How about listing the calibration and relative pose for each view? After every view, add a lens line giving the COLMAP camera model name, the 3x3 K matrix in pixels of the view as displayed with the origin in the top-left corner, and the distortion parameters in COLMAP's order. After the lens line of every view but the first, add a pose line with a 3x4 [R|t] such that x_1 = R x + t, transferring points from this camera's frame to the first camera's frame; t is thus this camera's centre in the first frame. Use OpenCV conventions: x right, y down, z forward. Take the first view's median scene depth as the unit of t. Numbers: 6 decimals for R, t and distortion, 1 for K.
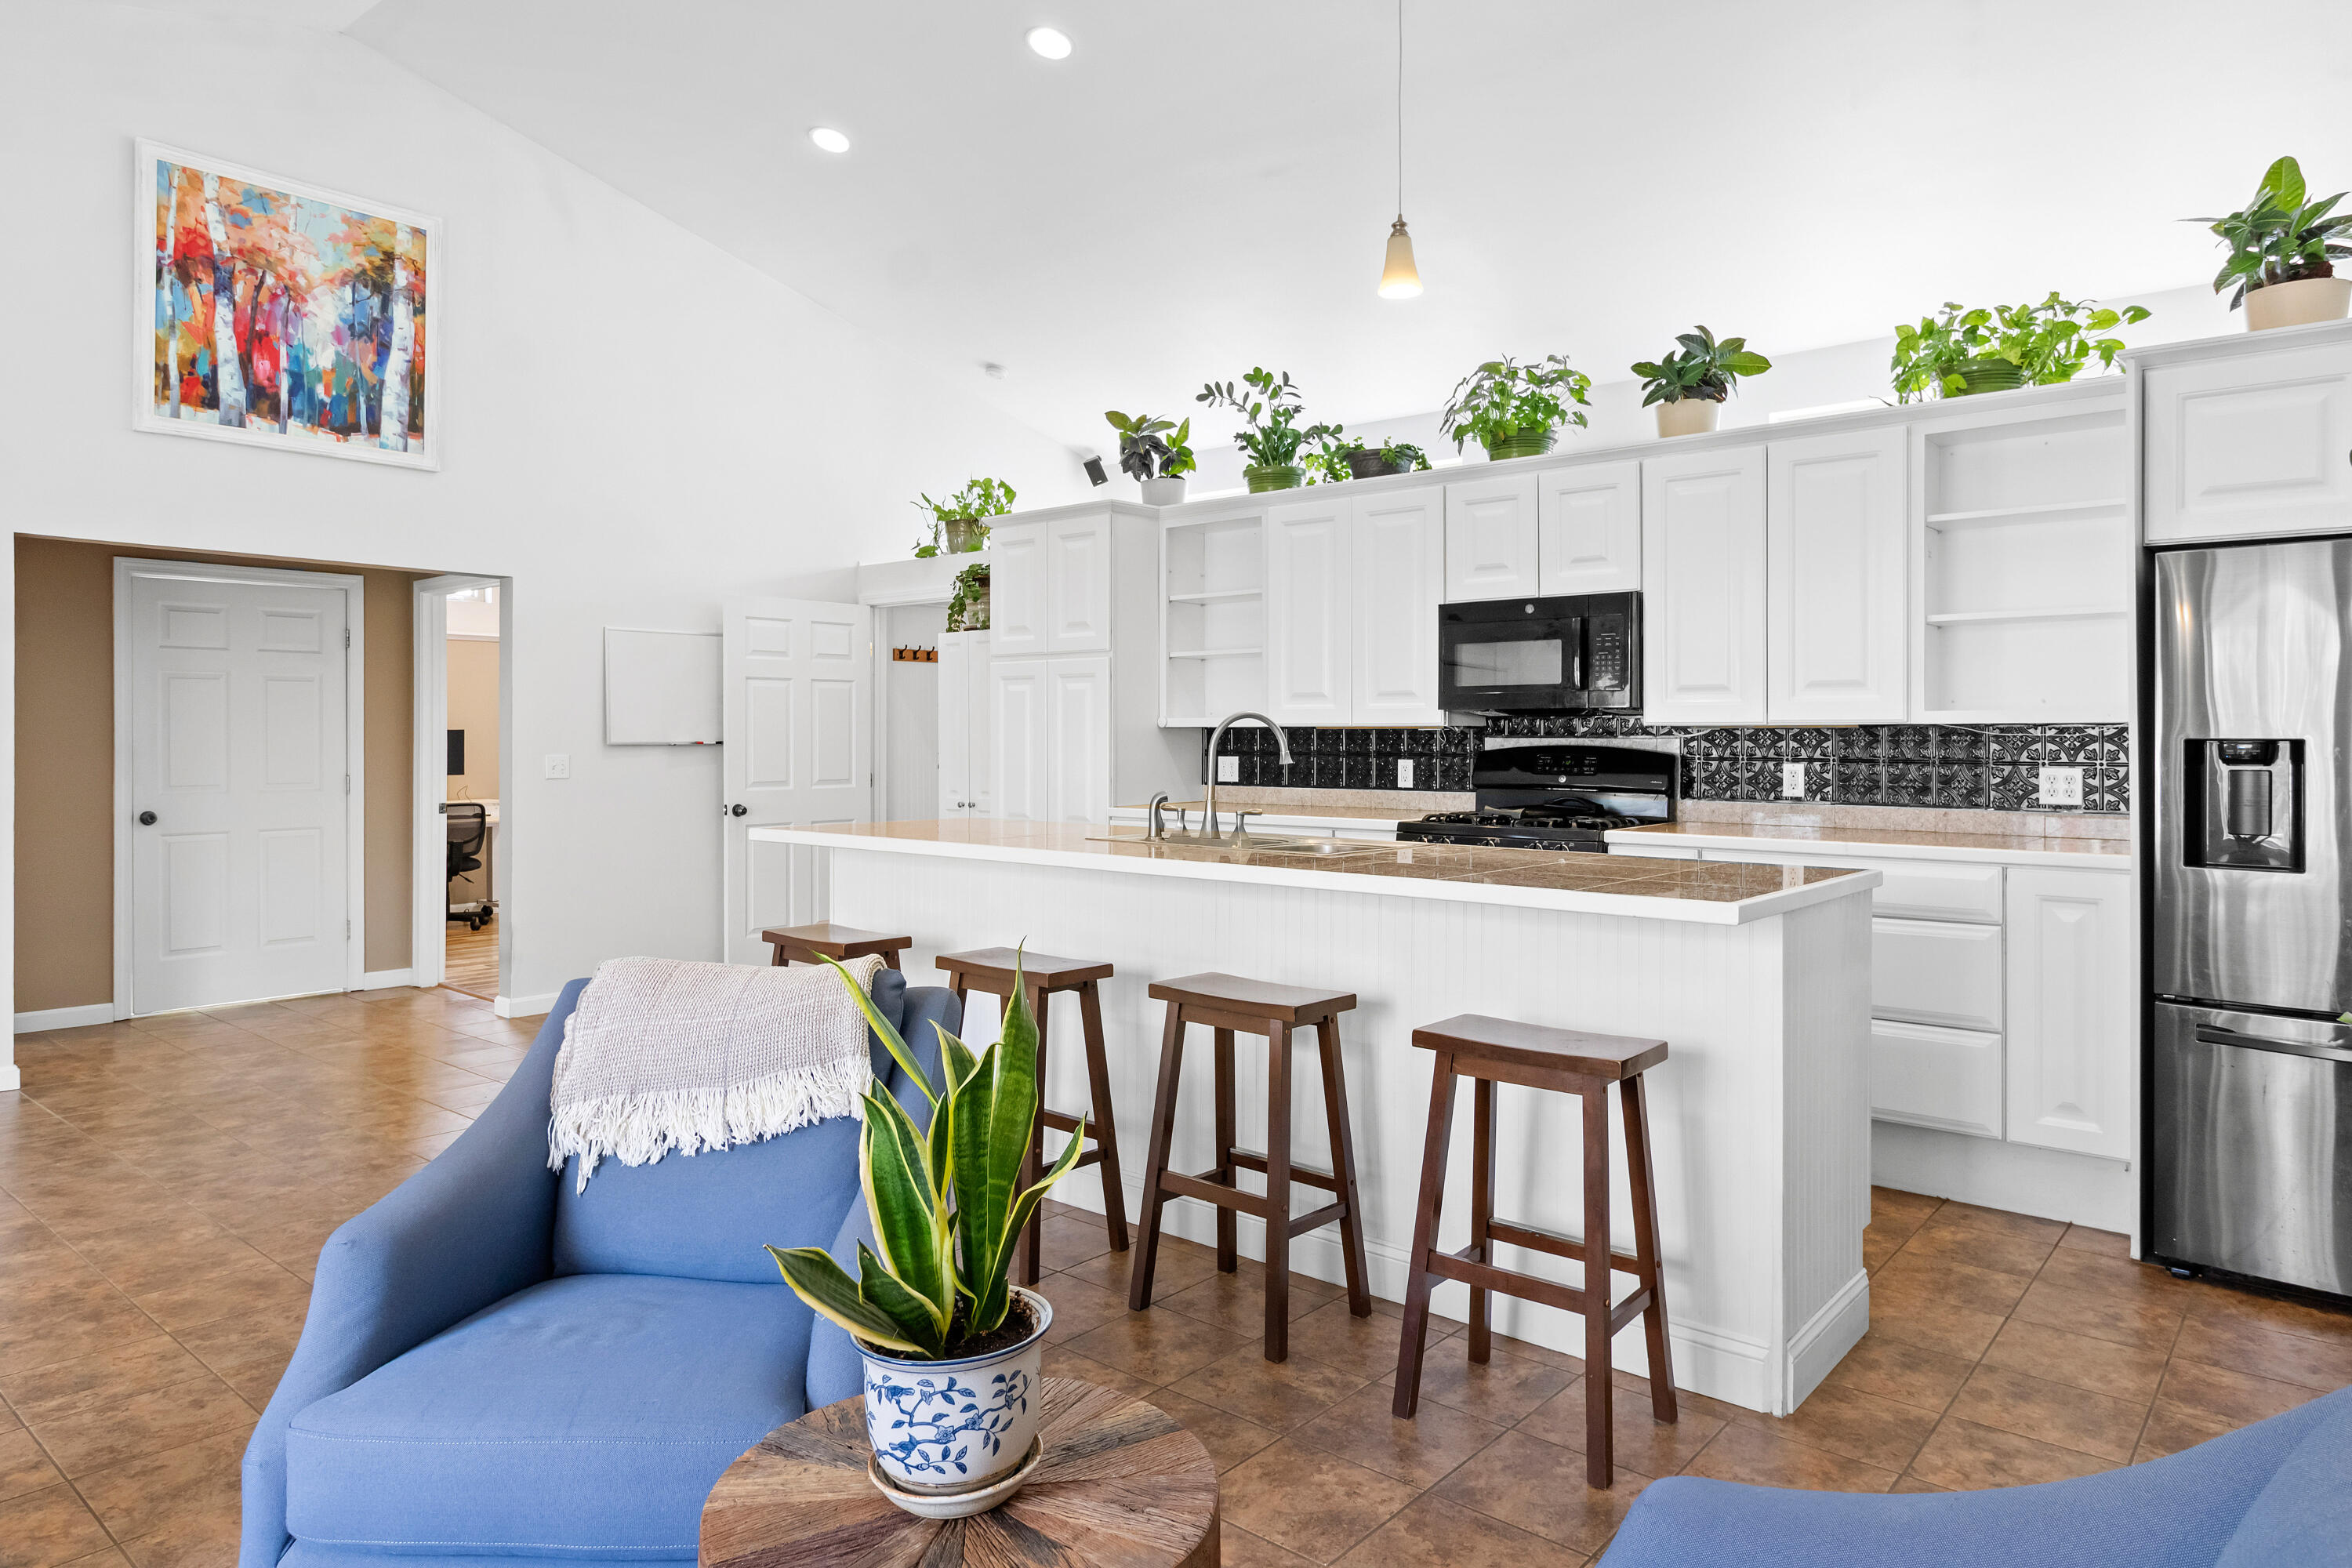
lens RADIAL K [[1409.5, 0, 1179.5], [0, 1409.5, 736.6], [0, 0, 1]] dist [0.000820, -0.000583]
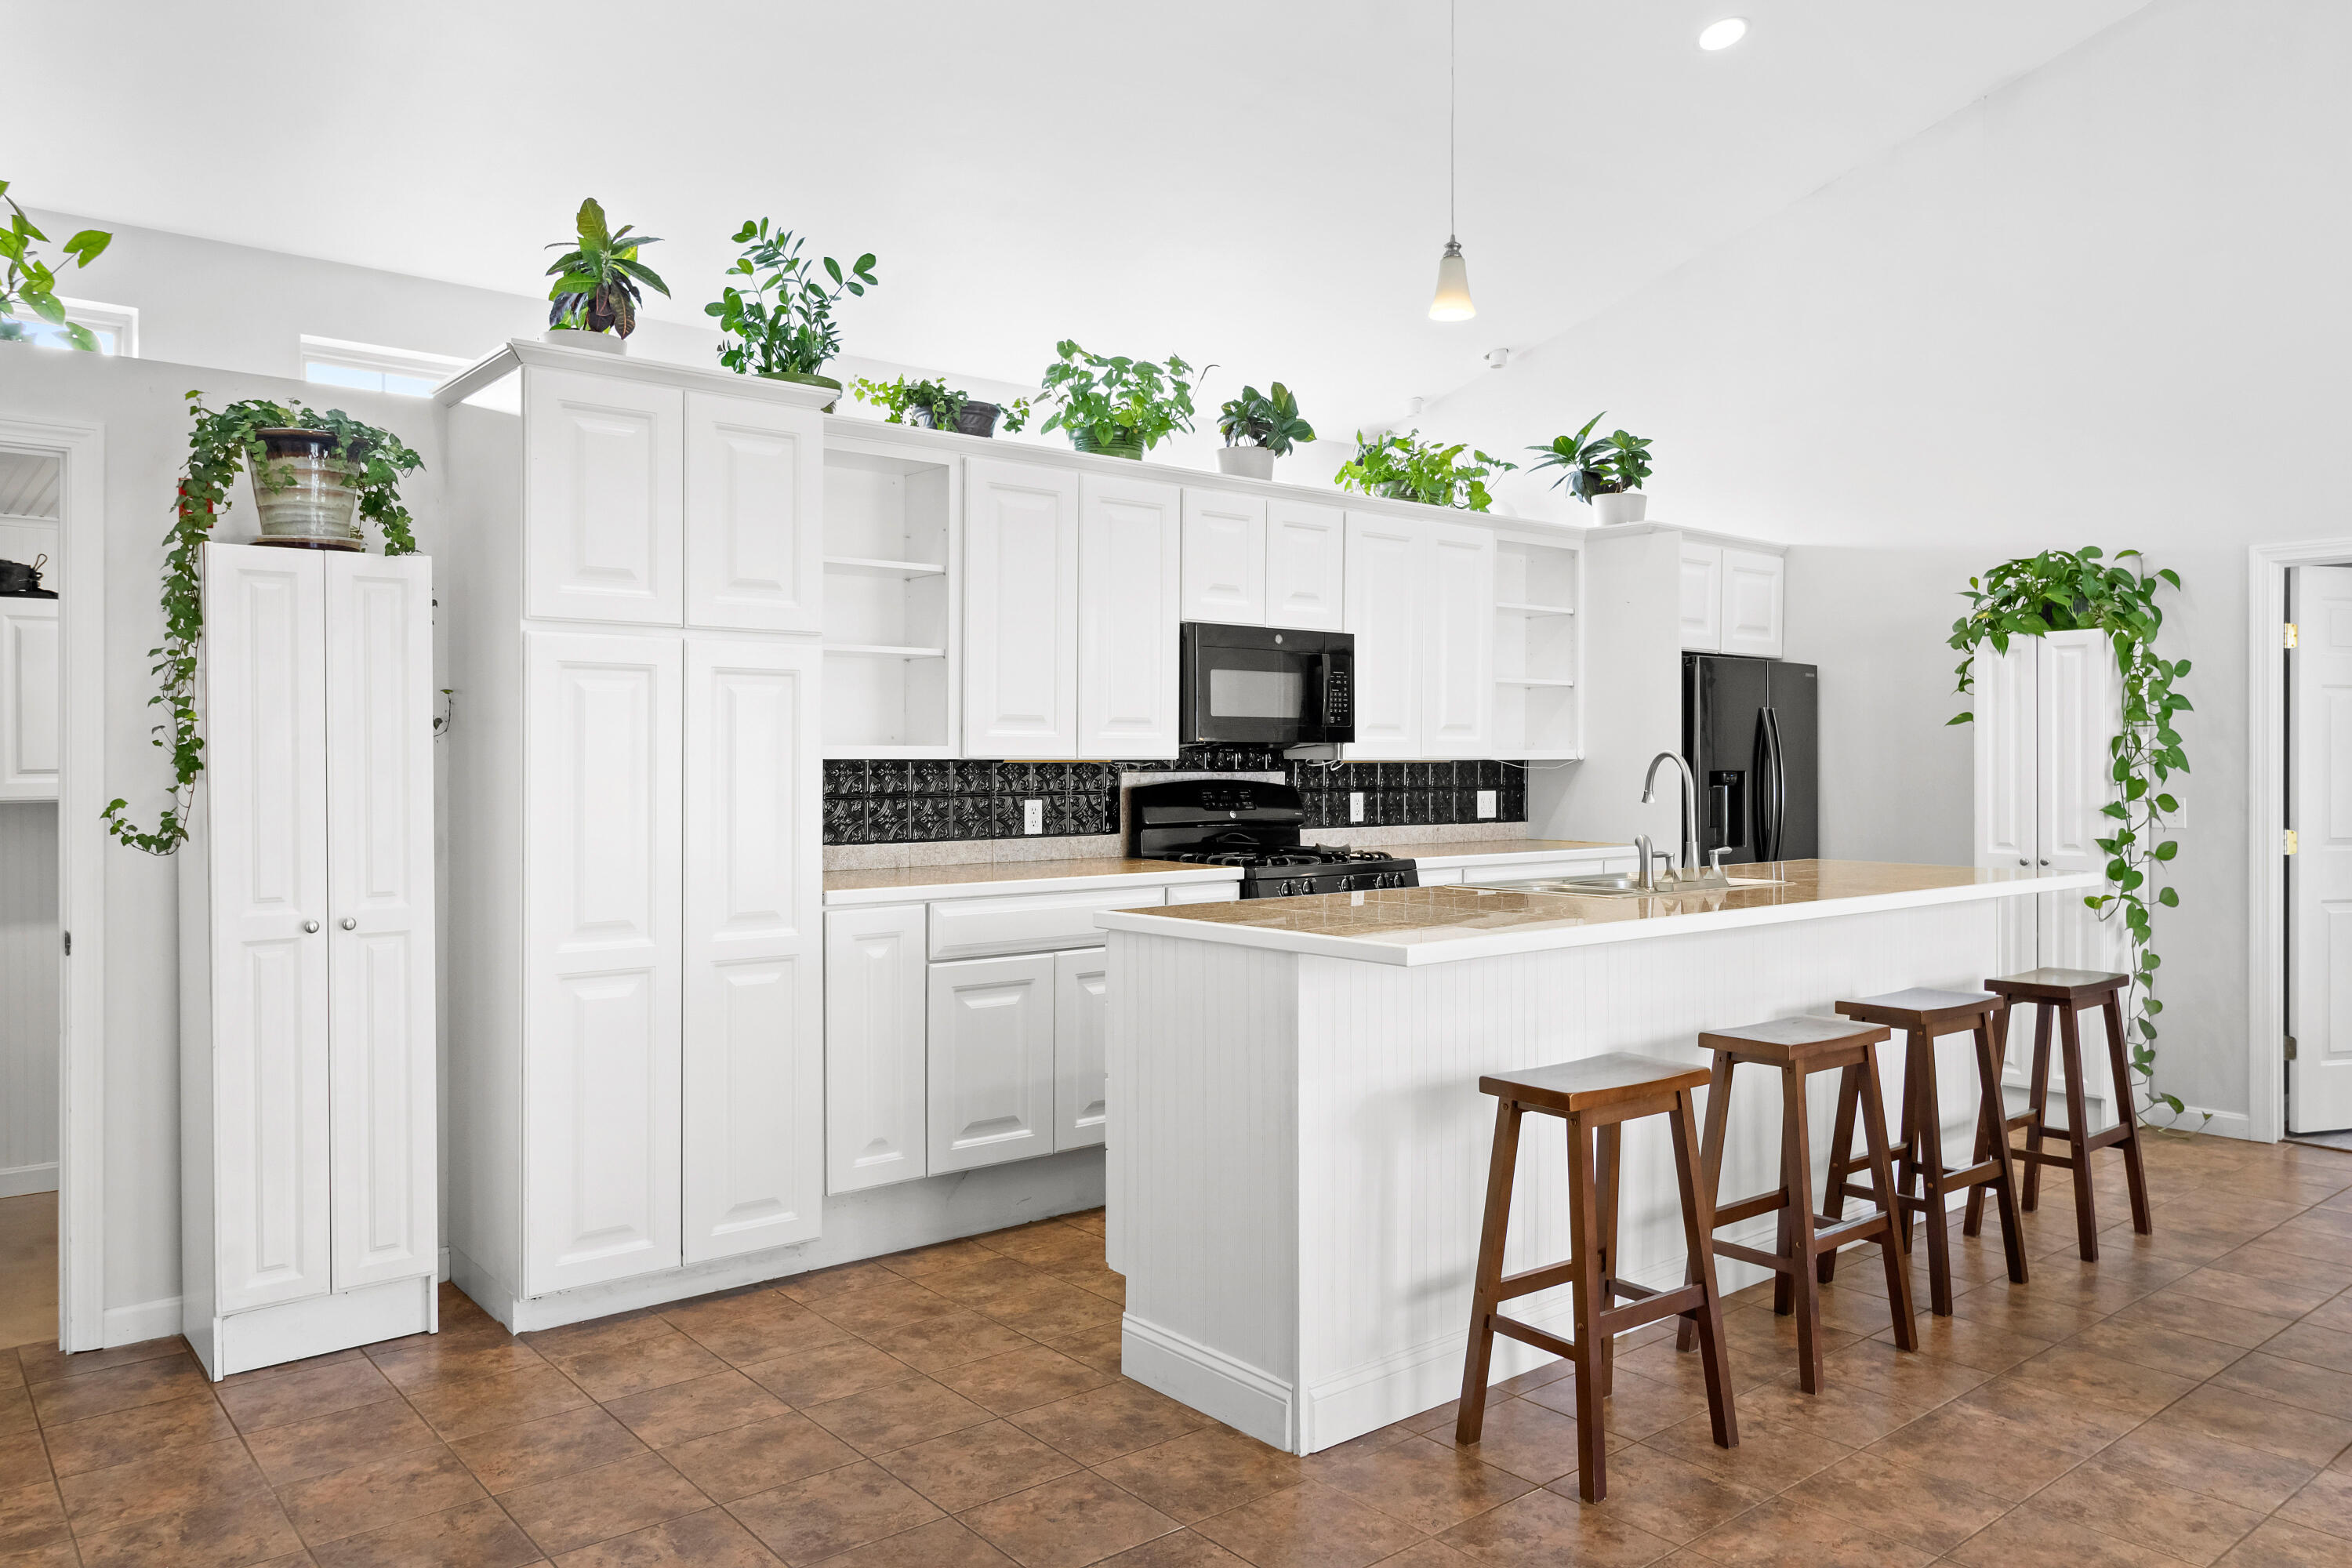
lens RADIAL K [[1624.7, 0, 1175.6], [0, 1624.7, 768.3], [0, 0, 1]] dist [0.041833, 0.000492]
pose [[0.174531, 0.000376, 0.984652, -0.754053], [0.004707, 0.999988, -0.001217, -0.000444], [-0.984641, 0.004847, 0.174527, 0.756386]]
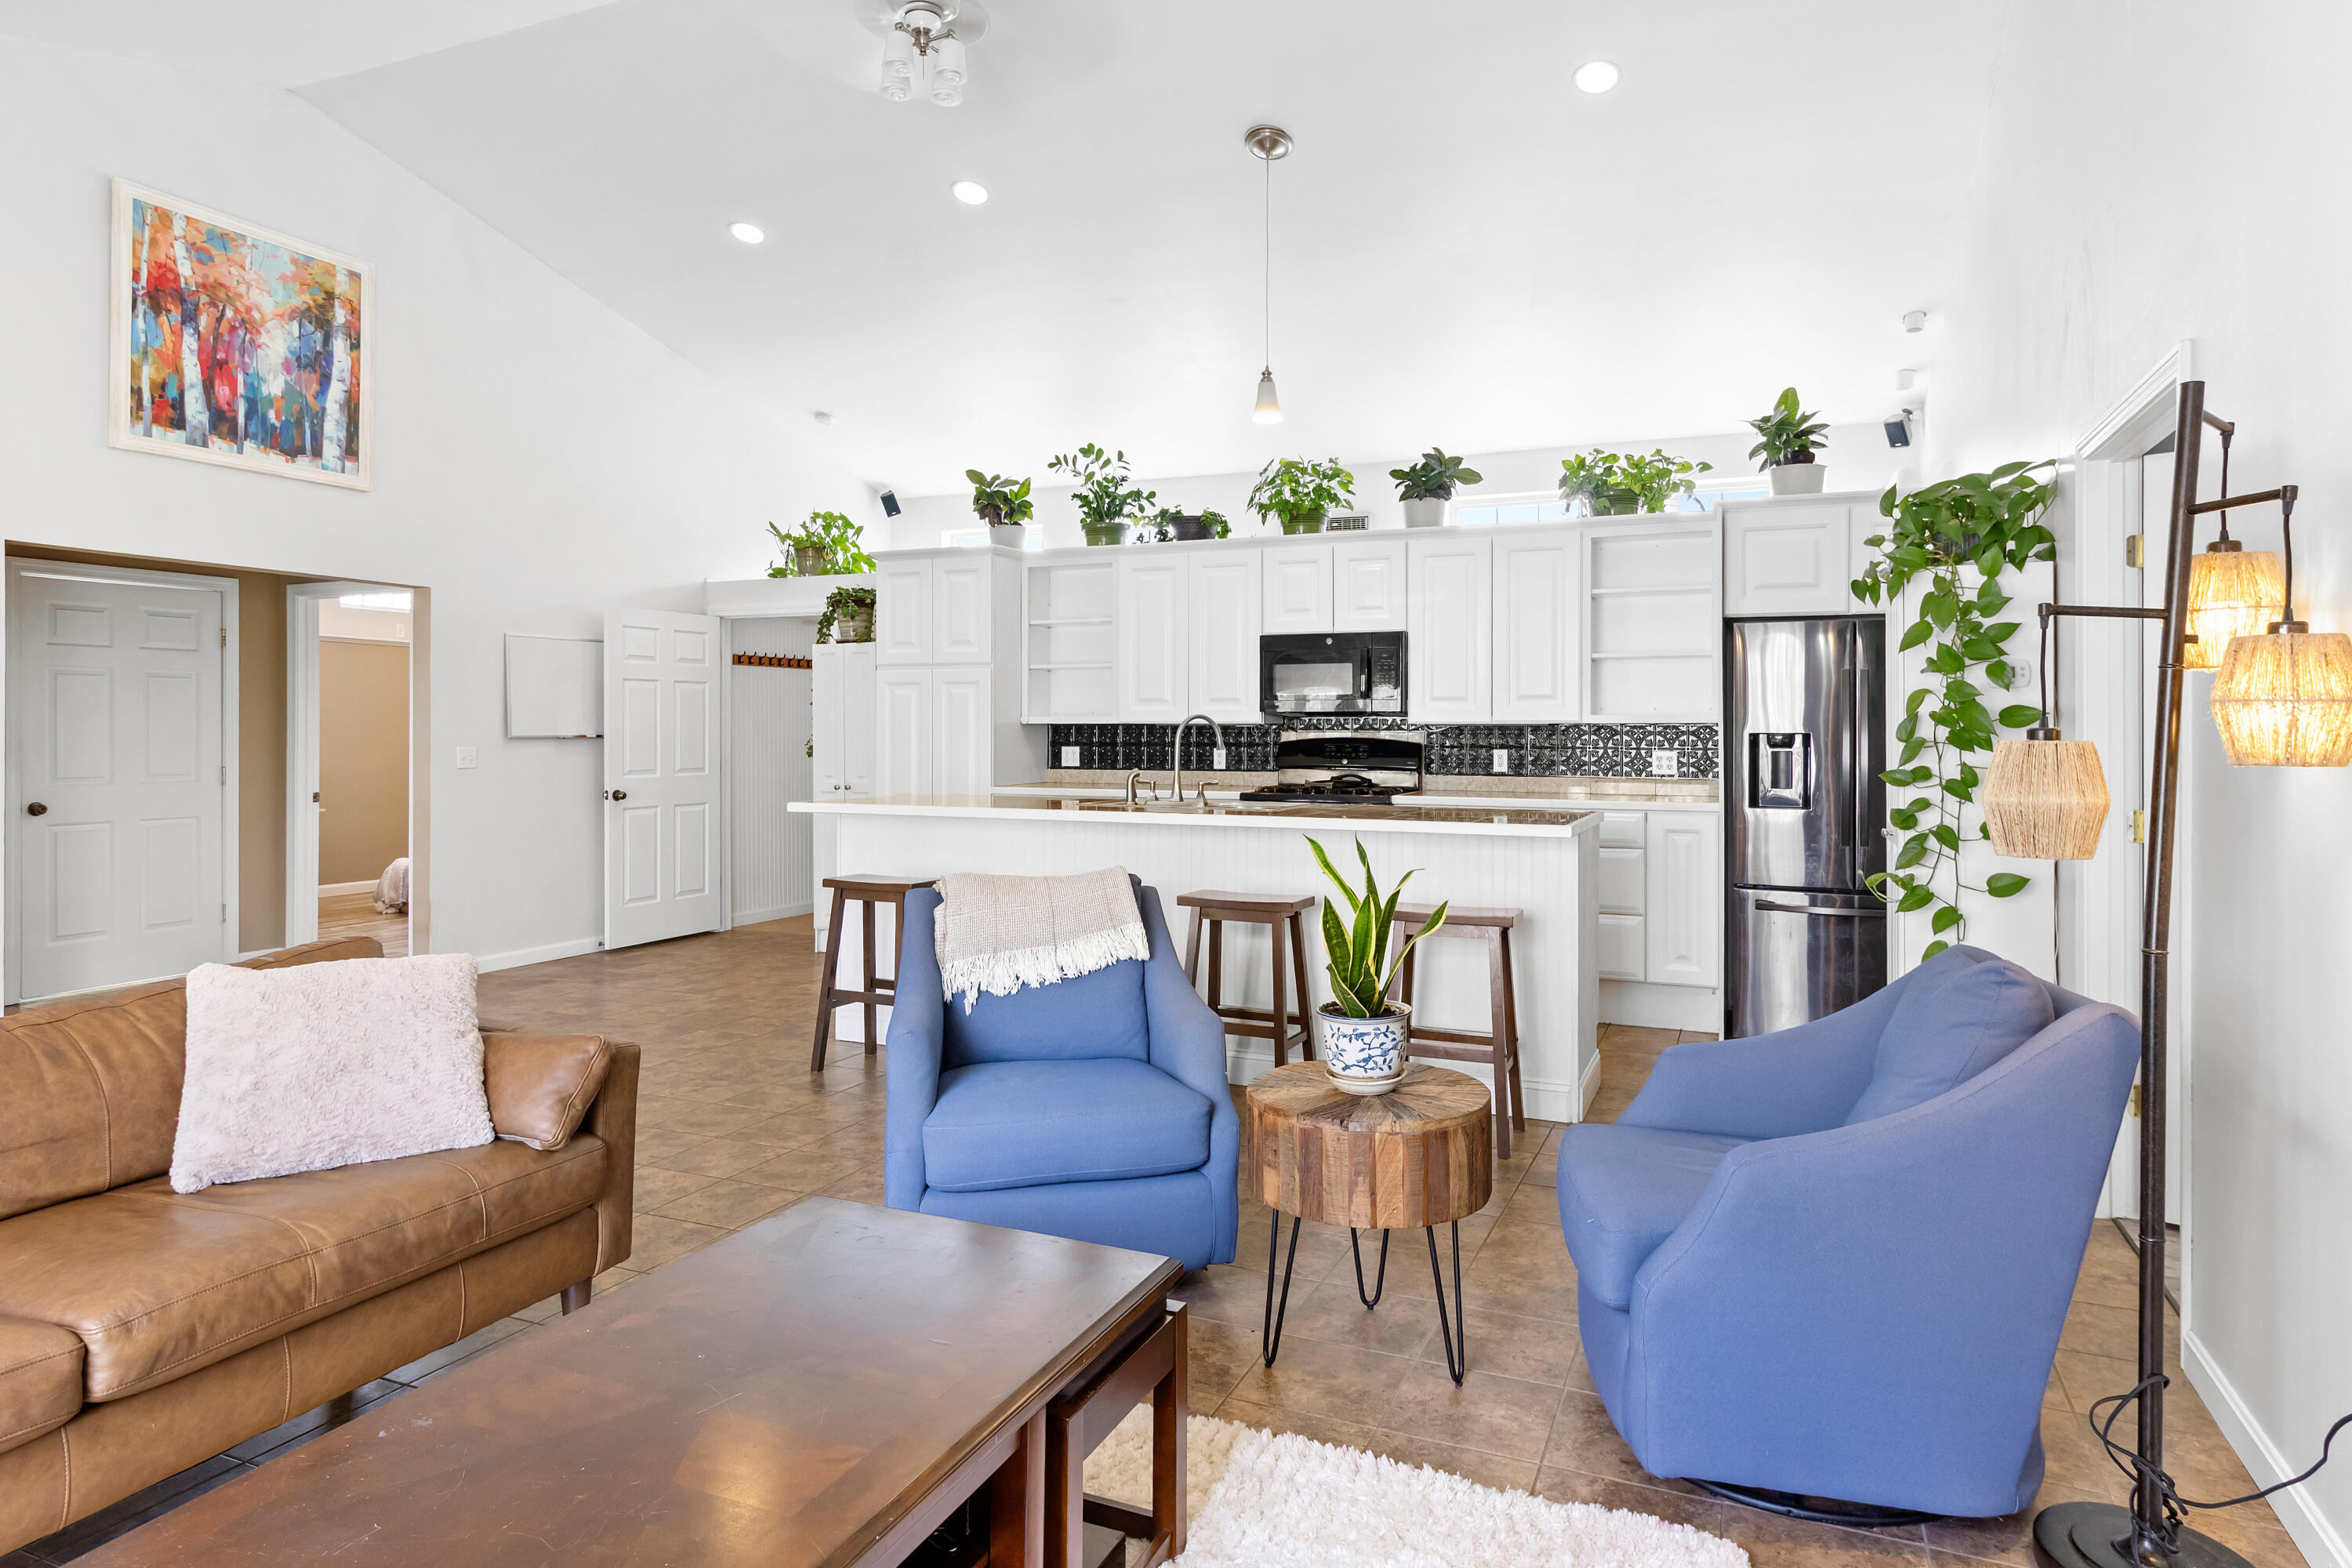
lens RADIAL K [[1312.9, 0, 1178.3], [0, 1312.9, 731.3], [0, 0, 1]] dist [0.001187, -0.000089]
pose [[0.958742, 0.000488, 0.284276, -0.234637], [-0.000598, 1.000000, 0.000300, -0.000272], [-0.284276, -0.000458, 0.958742, -0.191138]]
